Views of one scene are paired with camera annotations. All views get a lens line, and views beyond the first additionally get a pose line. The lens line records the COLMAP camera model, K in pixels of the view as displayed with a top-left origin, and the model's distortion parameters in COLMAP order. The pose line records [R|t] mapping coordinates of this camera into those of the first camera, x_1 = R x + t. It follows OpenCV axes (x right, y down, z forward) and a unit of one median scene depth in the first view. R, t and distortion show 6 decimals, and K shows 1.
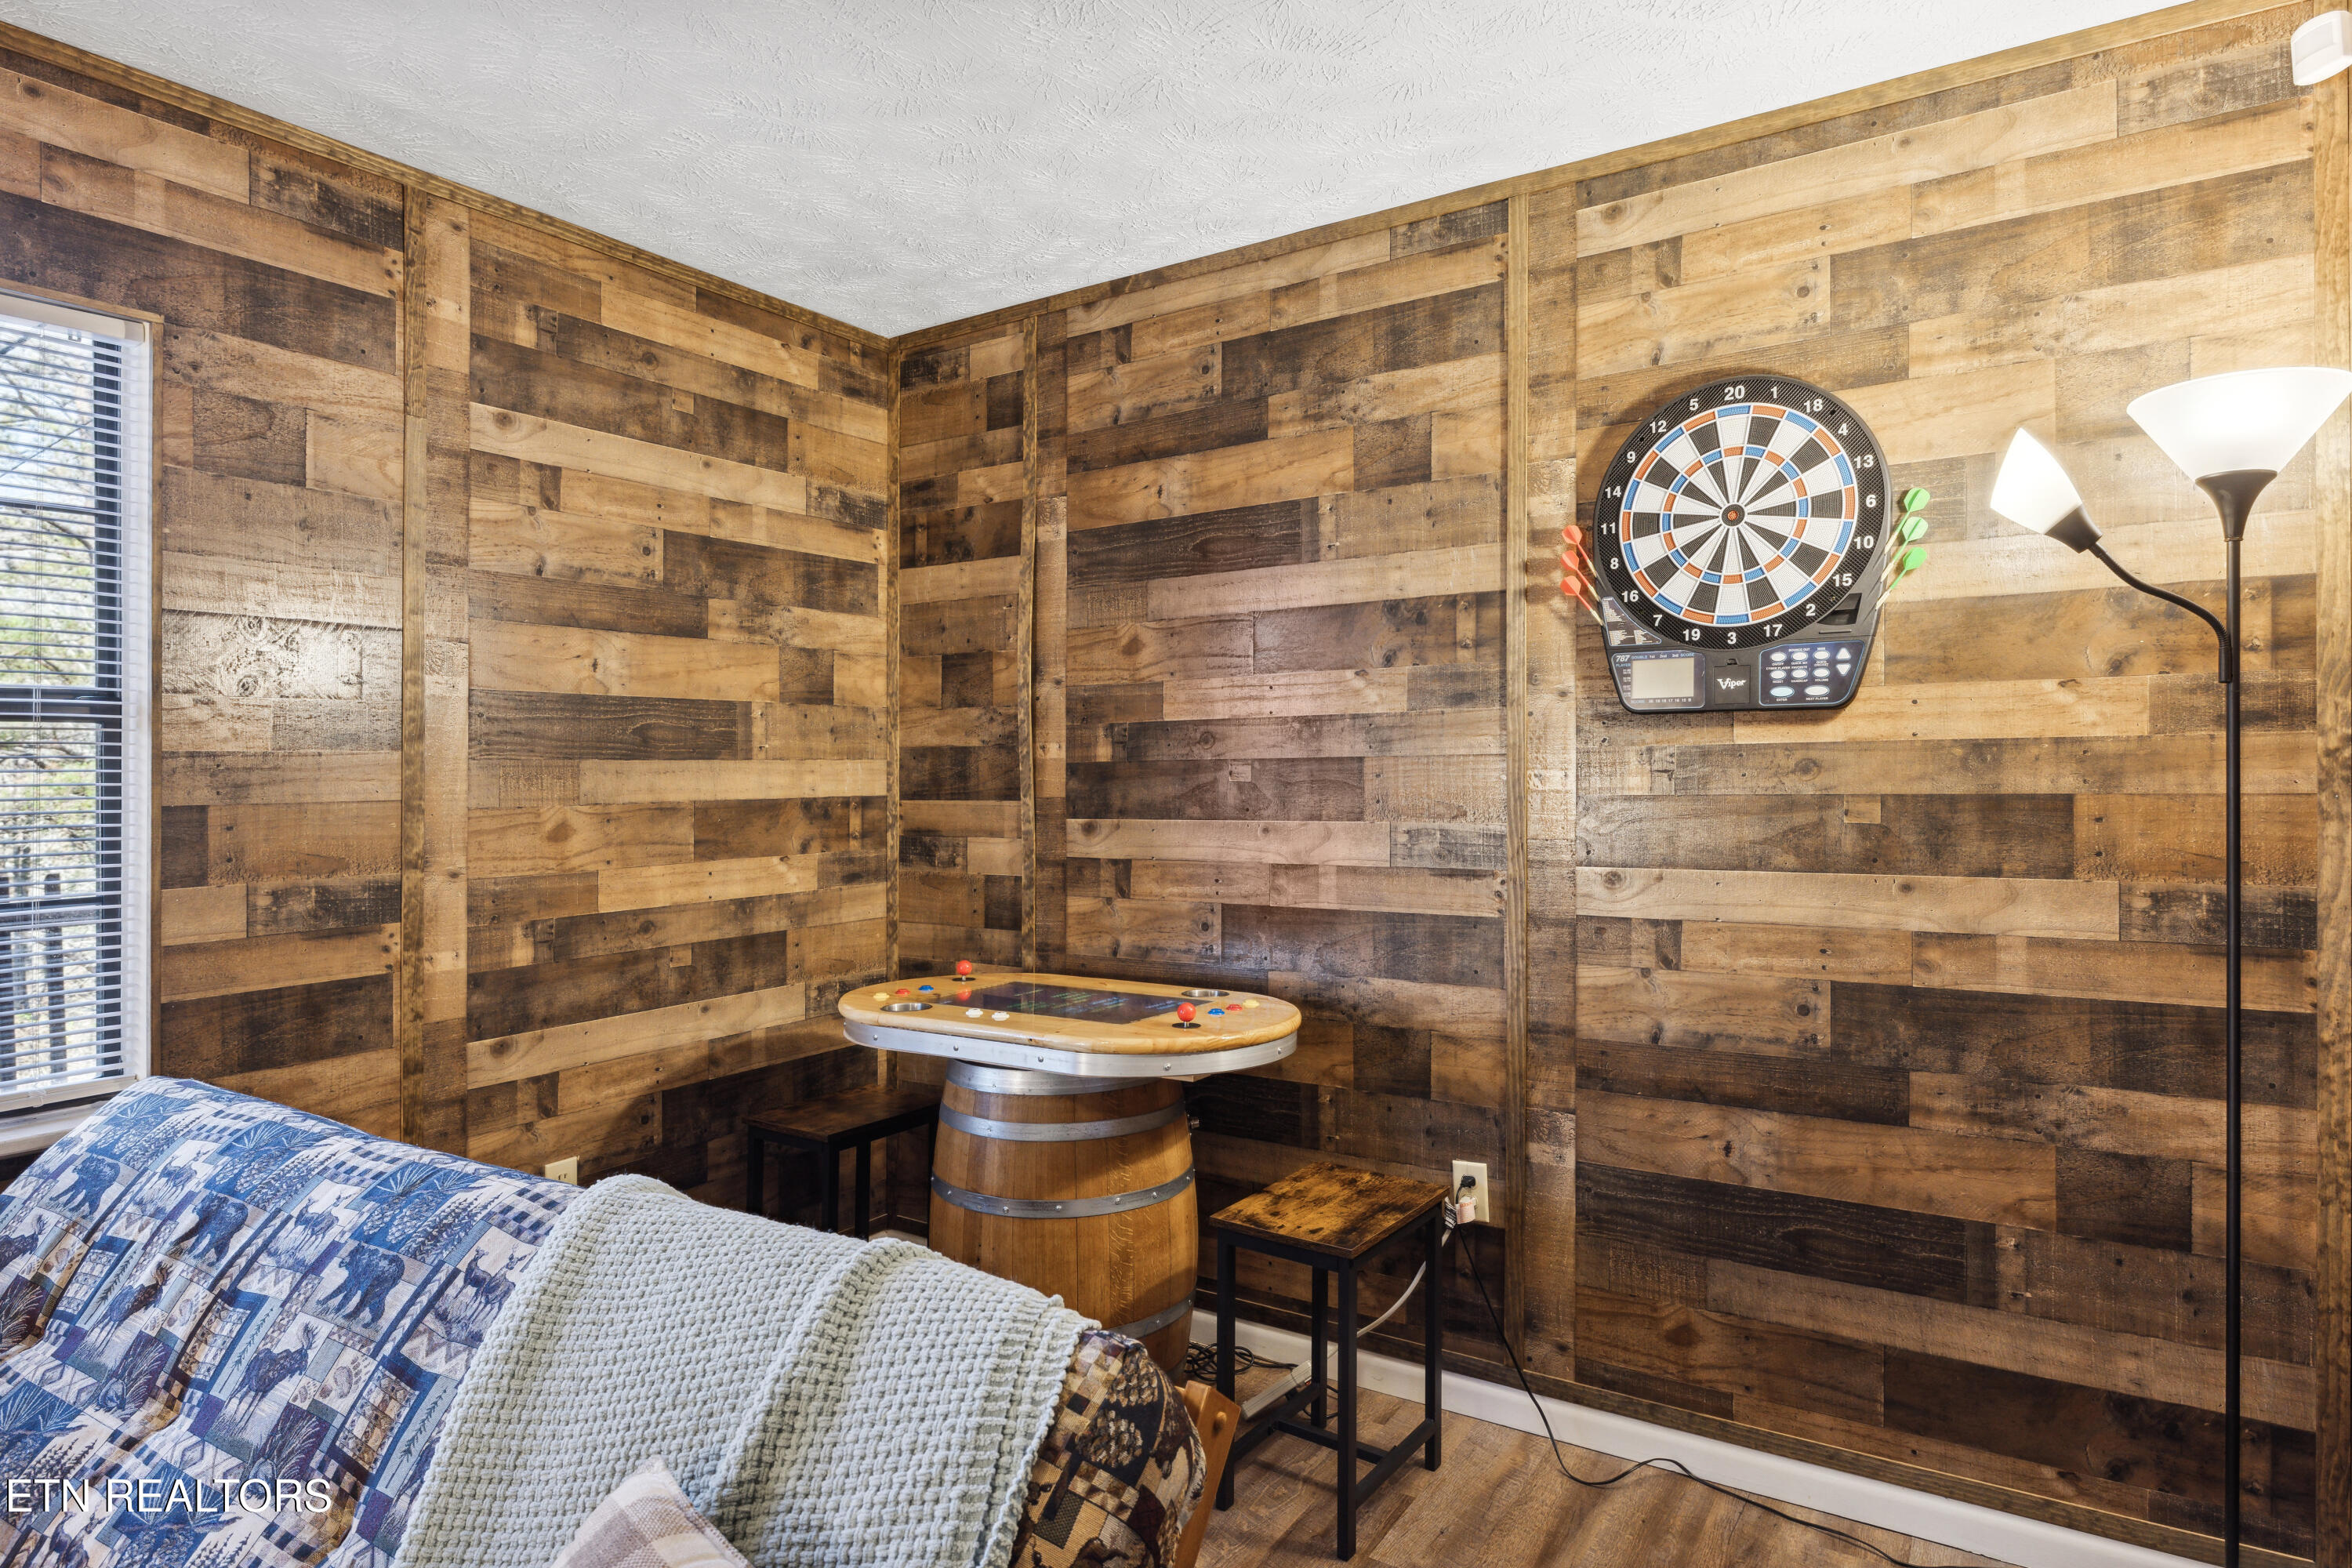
lens RADIAL K [[1334.3, 0, 1168.1], [0, 1334.3, 792.8], [0, 0, 1]] dist [0.000317, -0.002180]
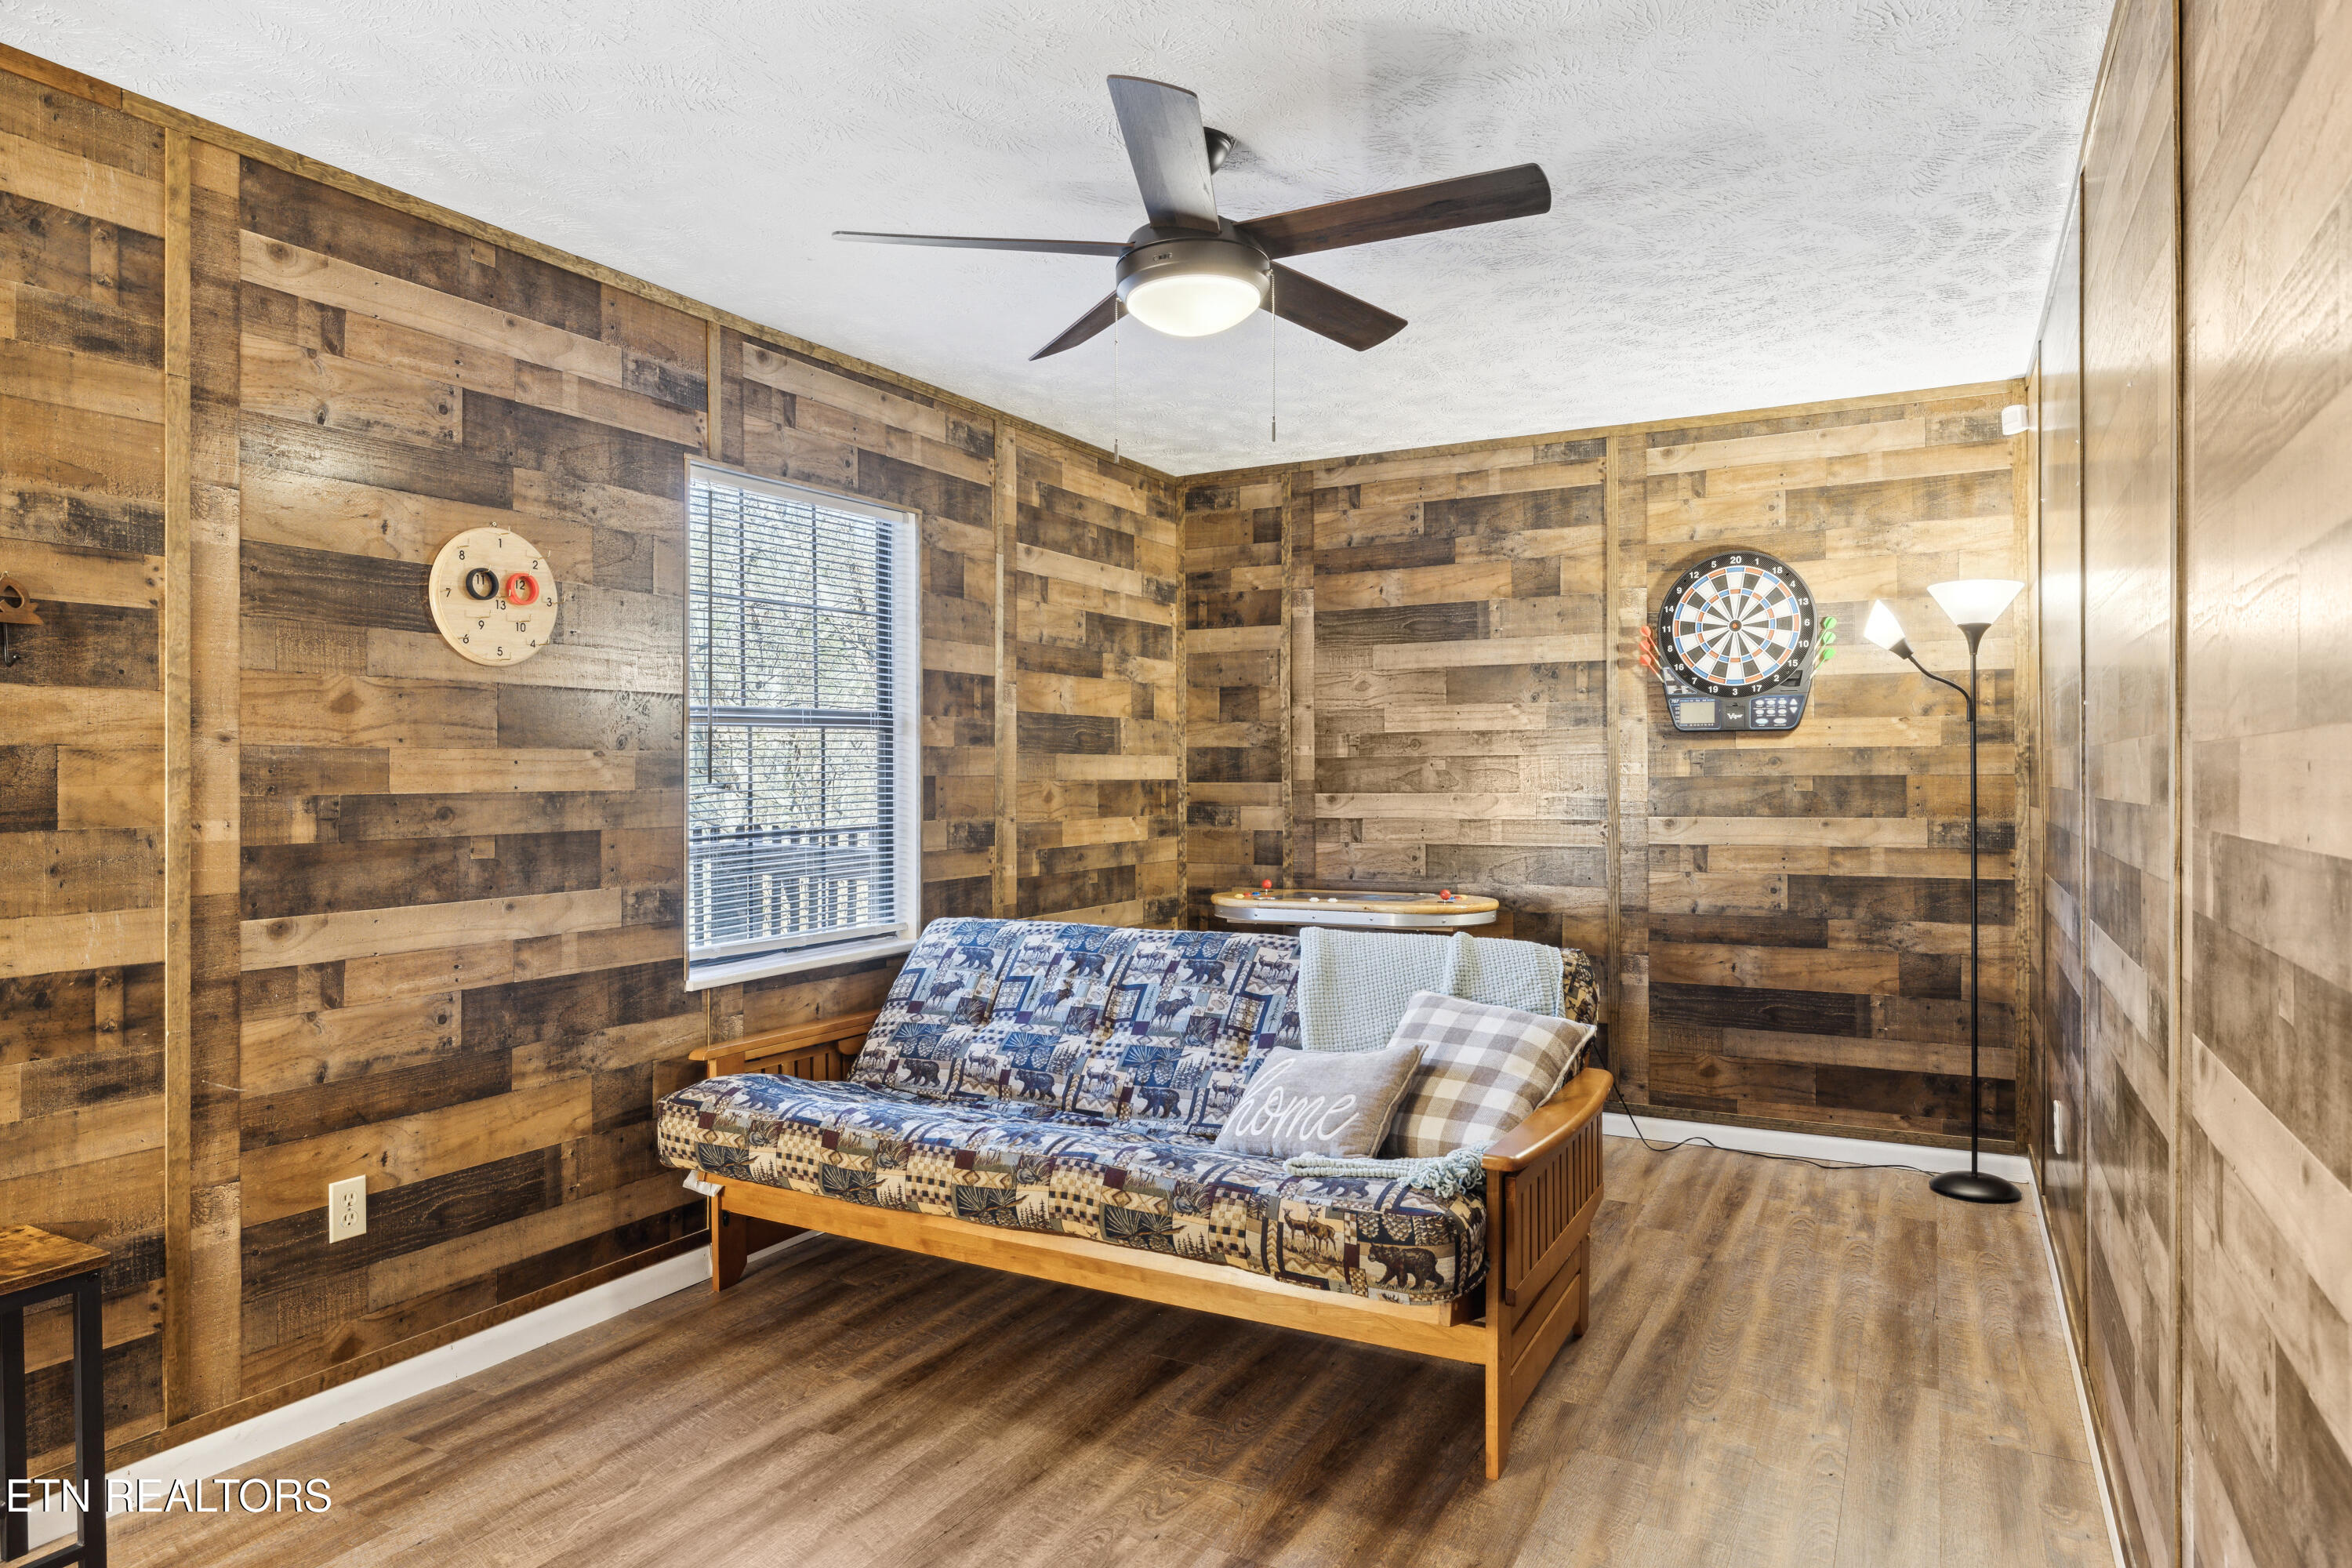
lens RADIAL K [[1430.6, 0, 1181.3], [0, 1430.6, 773.9], [0, 0, 1]] dist [-0.002303, -0.000043]
pose [[0.995943, 0.005931, 0.089786, -0.502788], [-0.004255, 0.999813, -0.018855, 0.037469], [-0.089881, 0.018396, 0.995783, -0.875303]]
